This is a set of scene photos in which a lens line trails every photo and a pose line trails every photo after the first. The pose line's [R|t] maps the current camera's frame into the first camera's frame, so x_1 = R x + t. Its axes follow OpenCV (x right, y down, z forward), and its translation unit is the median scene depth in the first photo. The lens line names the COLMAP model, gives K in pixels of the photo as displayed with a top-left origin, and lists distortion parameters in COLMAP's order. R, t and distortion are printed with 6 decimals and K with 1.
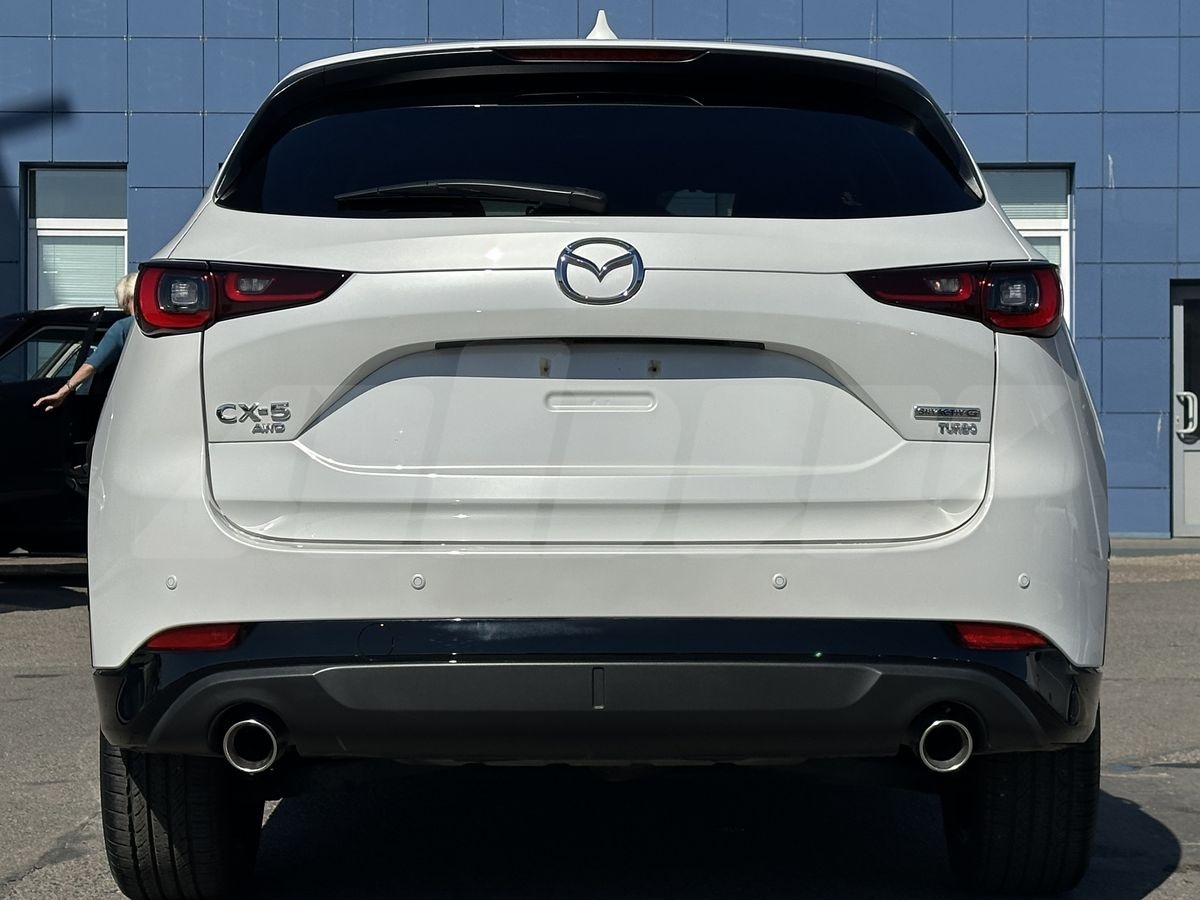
lens RADIAL K [[2678.9, 0, 600.0], [0, 2678.9, 450.0], [0, 0, 1]] dist [0.295496, 0.106013]
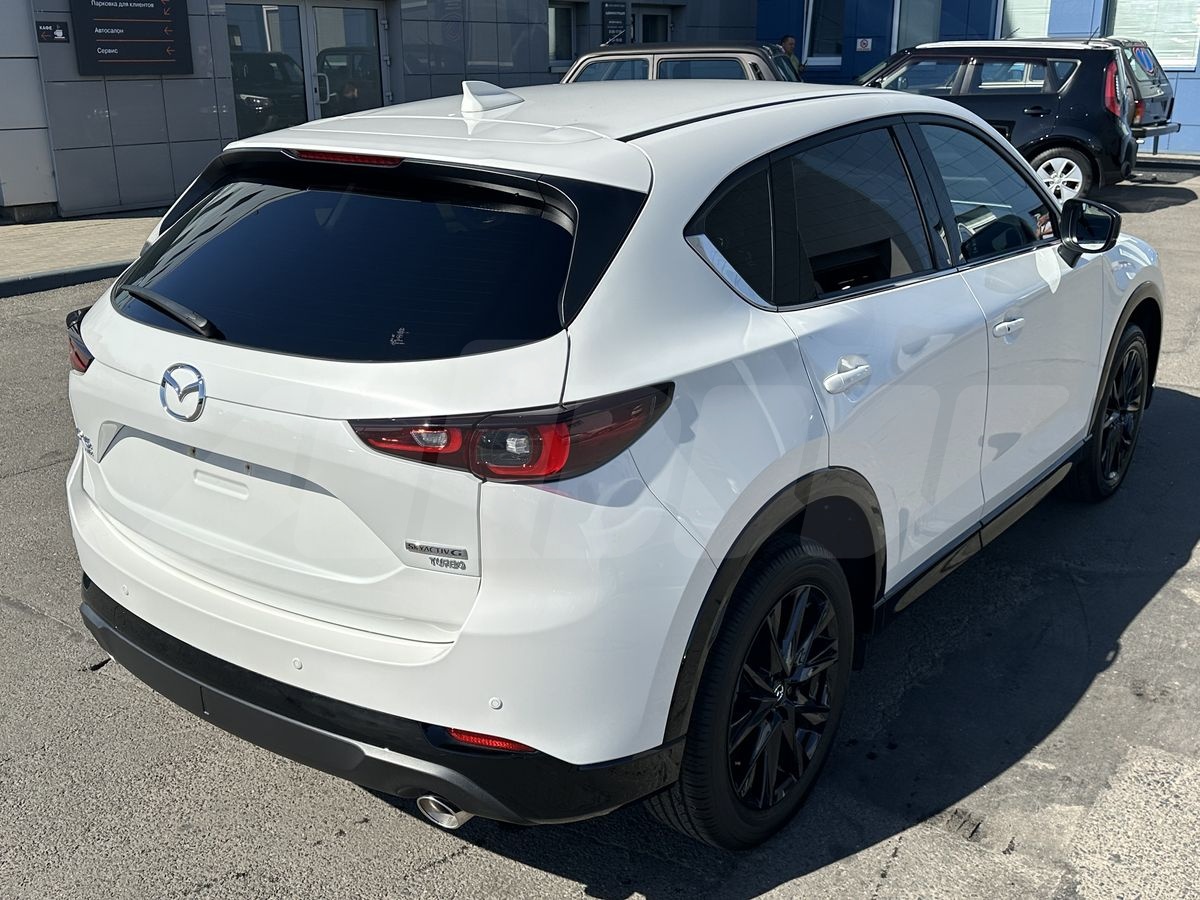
lens RADIAL K [[1218.0, 0, 600.0], [0, 1218.0, 450.0], [0, 0, 1]] dist [0.185701, -0.496888]
pose [[0.778345, 0.191825, -0.597815, 0.479904], [0.012430, 0.947287, 0.320146, -0.215491], [0.627714, -0.256615, 0.734931, 0.685910]]
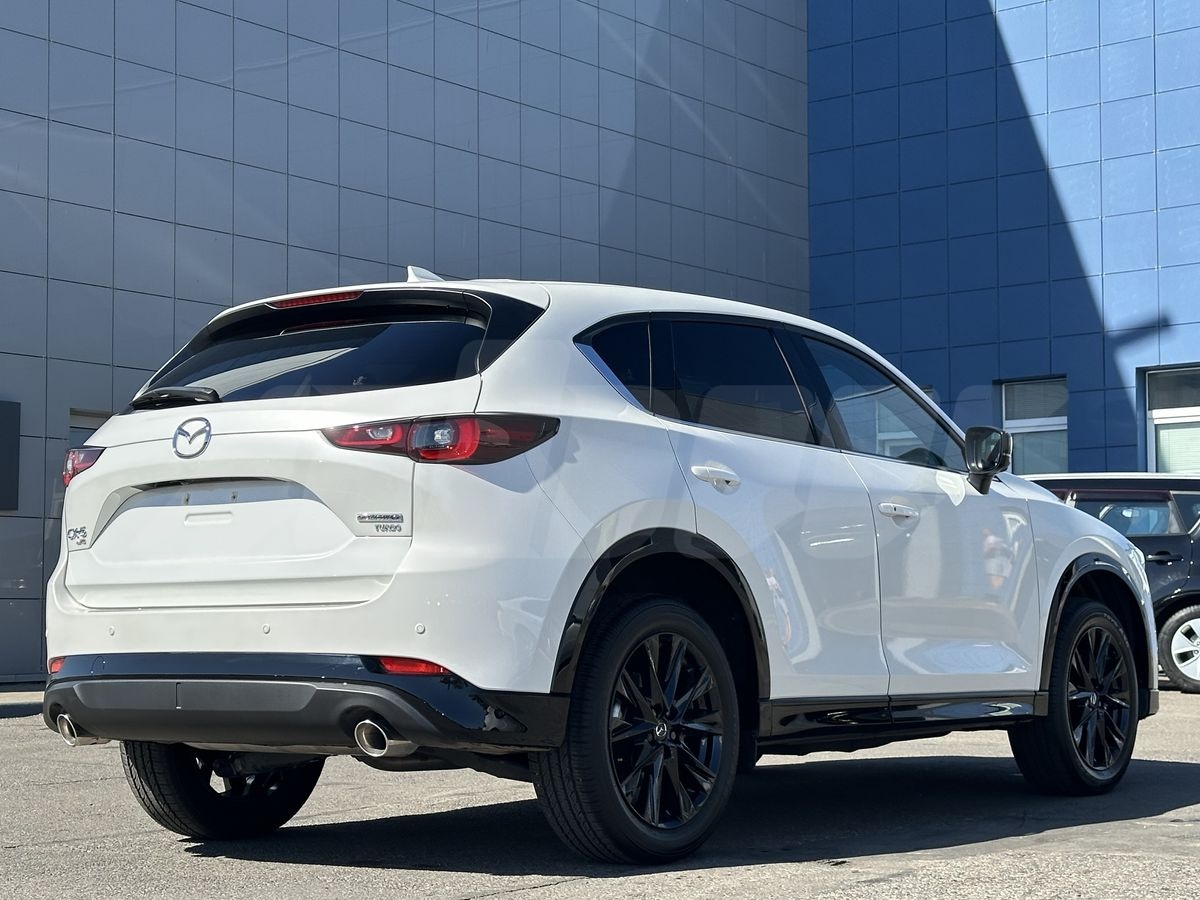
lens RADIAL K [[2259.9, 0, 638.2], [0, 2259.9, 450.4], [0, 0, 1]] dist [0.074533, 0.161875]
pose [[0.785400, -0.056252, -0.616427, 1.037242], [0.011379, 0.997006, -0.076484, 0.047827], [0.618884, 0.053057, 0.783688, 0.090937]]
